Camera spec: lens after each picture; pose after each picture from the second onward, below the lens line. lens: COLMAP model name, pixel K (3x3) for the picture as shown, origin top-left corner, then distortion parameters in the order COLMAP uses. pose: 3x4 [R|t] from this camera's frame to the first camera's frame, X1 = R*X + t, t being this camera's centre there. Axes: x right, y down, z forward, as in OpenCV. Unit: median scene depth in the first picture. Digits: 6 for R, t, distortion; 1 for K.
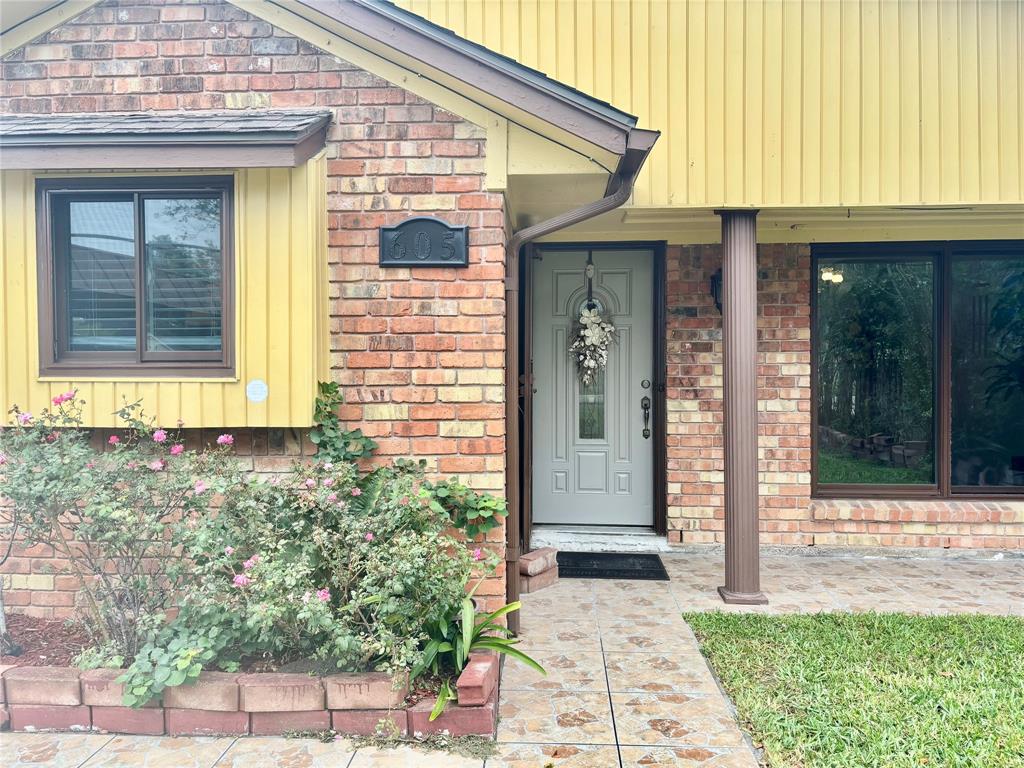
lens RADIAL K [[776.7, 0, 511.8], [0, 776.7, 347.3], [0, 0, 1]] dist [0.003565, -0.003310]
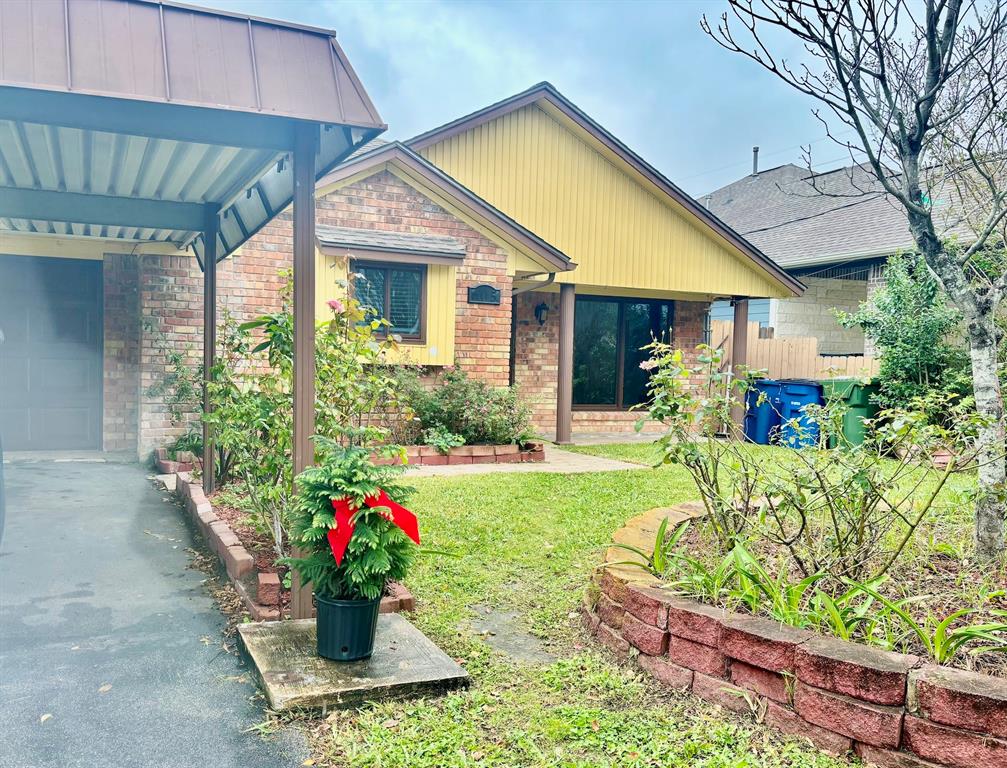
lens RADIAL K [[838.1, 0, 503.5], [0, 838.1, 384.0], [0, 0, 1]] dist [0.001823, 0.000442]
pose [[0.869292, 0.009986, 0.494198, -1.391568], [-0.035448, 0.998481, 0.042176, 0.038021], [-0.493026, -0.054182, 0.868326, -1.397907]]
